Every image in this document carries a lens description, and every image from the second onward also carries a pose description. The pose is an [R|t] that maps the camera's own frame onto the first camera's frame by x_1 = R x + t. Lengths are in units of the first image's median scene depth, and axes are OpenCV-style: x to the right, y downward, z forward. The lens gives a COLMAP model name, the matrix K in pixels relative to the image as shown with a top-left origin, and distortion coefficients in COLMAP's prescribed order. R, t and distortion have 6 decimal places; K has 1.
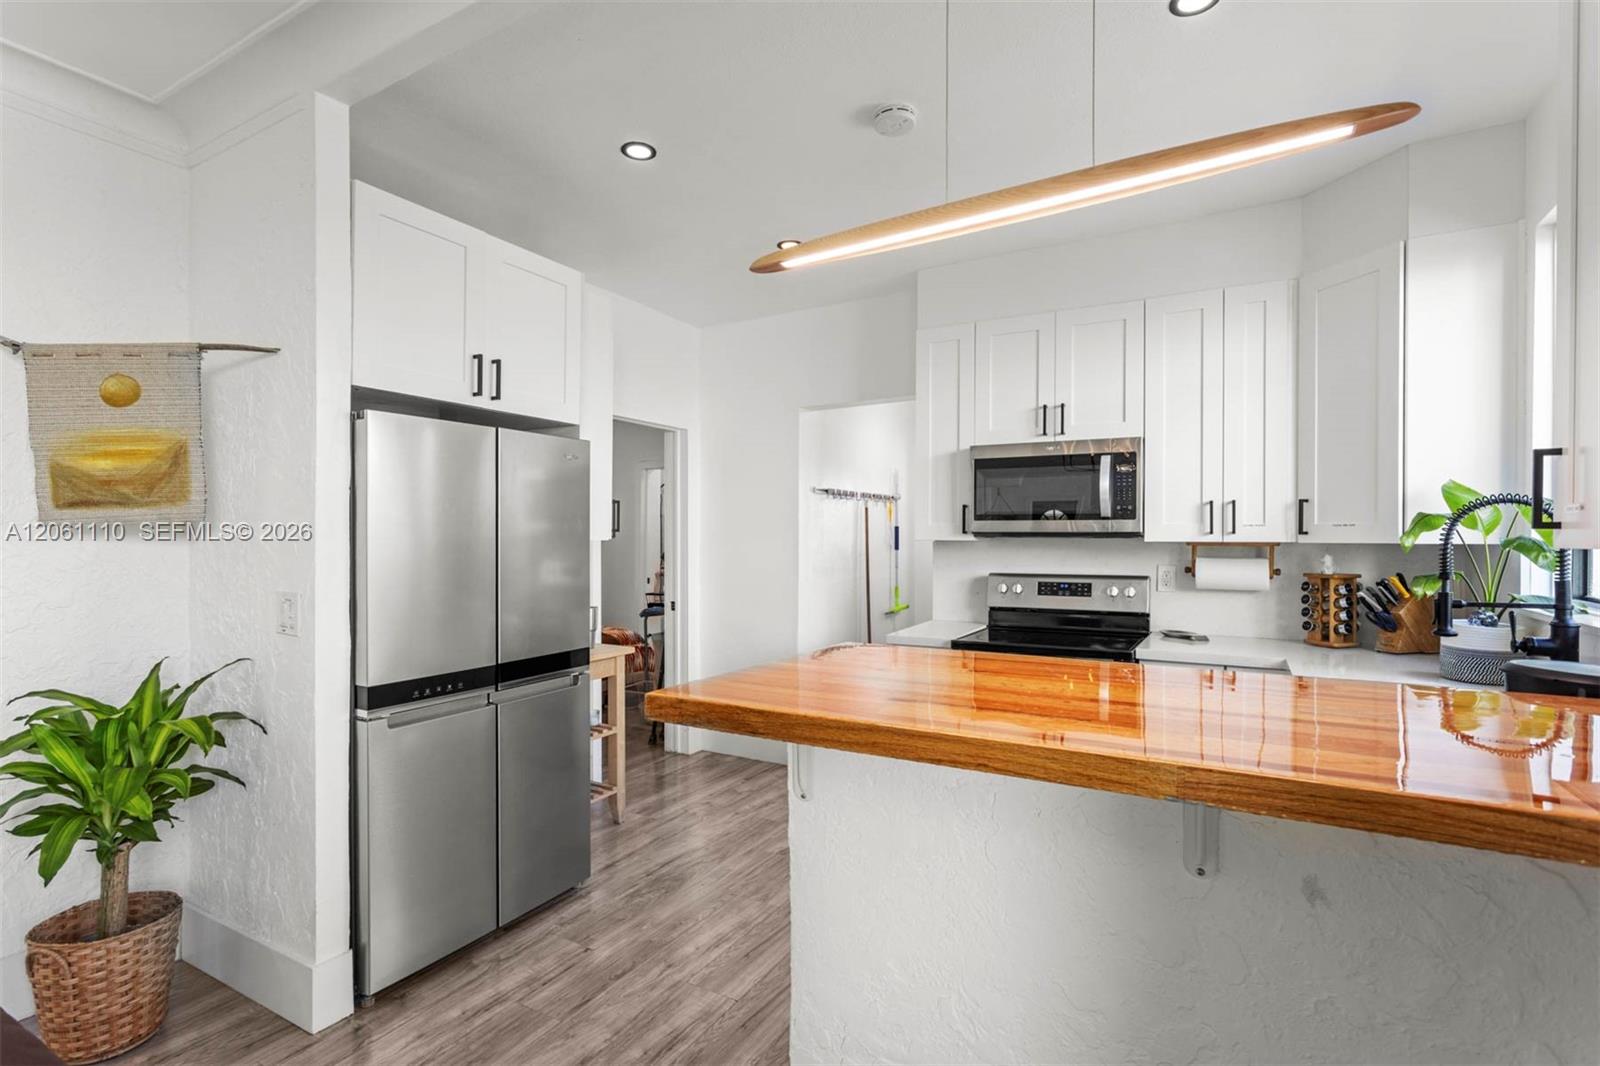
lens RADIAL K [[770.6, 0, 799.8], [0, 770.6, 538.6], [0, 0, 1]] dist [-0.015385, 0.005420]
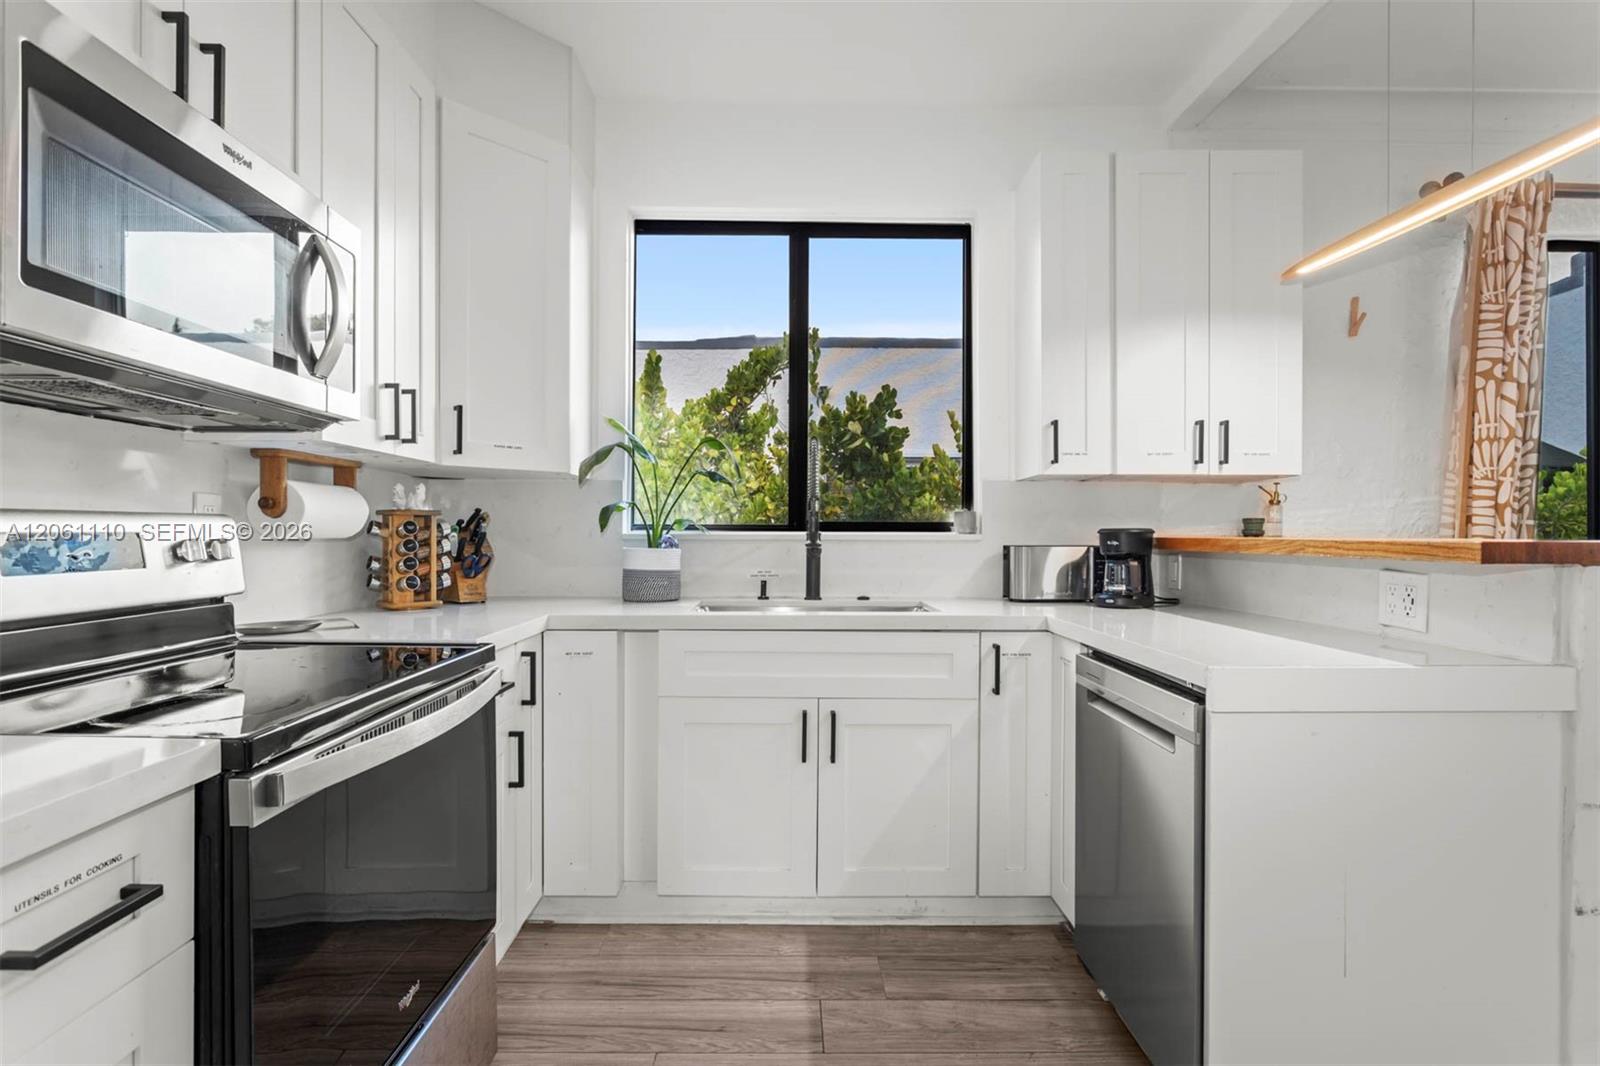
lens RADIAL K [[770.6, 0, 809.7], [0, 770.6, 535.6], [0, 0, 1]] dist [-0.015385, 0.005420]
pose [[-0.503144, -0.003797, 0.864194, -0.134443], [-0.000204, 0.999991, 0.004275, 0.064245], [-0.864203, 0.001974, -0.503140, 0.988047]]
